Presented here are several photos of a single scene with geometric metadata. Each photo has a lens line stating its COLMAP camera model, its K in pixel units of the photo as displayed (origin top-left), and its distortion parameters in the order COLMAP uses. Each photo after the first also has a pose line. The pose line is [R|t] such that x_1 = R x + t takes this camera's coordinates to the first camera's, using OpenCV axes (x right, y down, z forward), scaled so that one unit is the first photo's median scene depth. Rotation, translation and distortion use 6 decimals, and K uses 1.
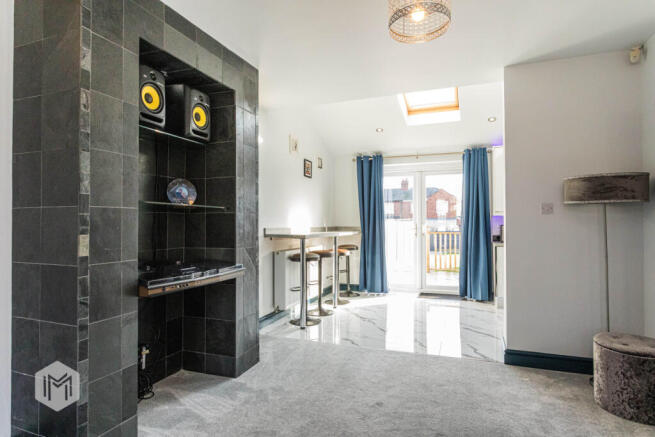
lens RADIAL K [[386.3, 0, 327.5], [0, 386.3, 218.5], [0, 0, 1]] dist [-0.003694, -0.002056]
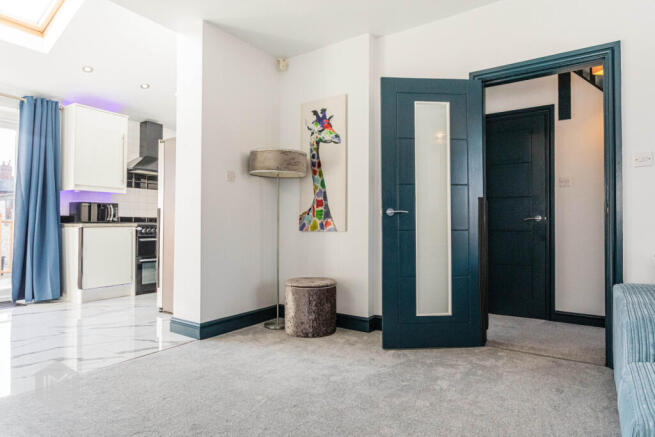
lens RADIAL K [[391.4, 0, 327.5], [0, 391.4, 218.5], [0, 0, 1]] dist [0.000513, 0.001289]
pose [[0.230560, 0.011205, 0.972994, -0.398157], [-0.004880, 0.999934, -0.010359, 0.096770], [-0.973046, -0.002359, 0.230600, 0.502378]]
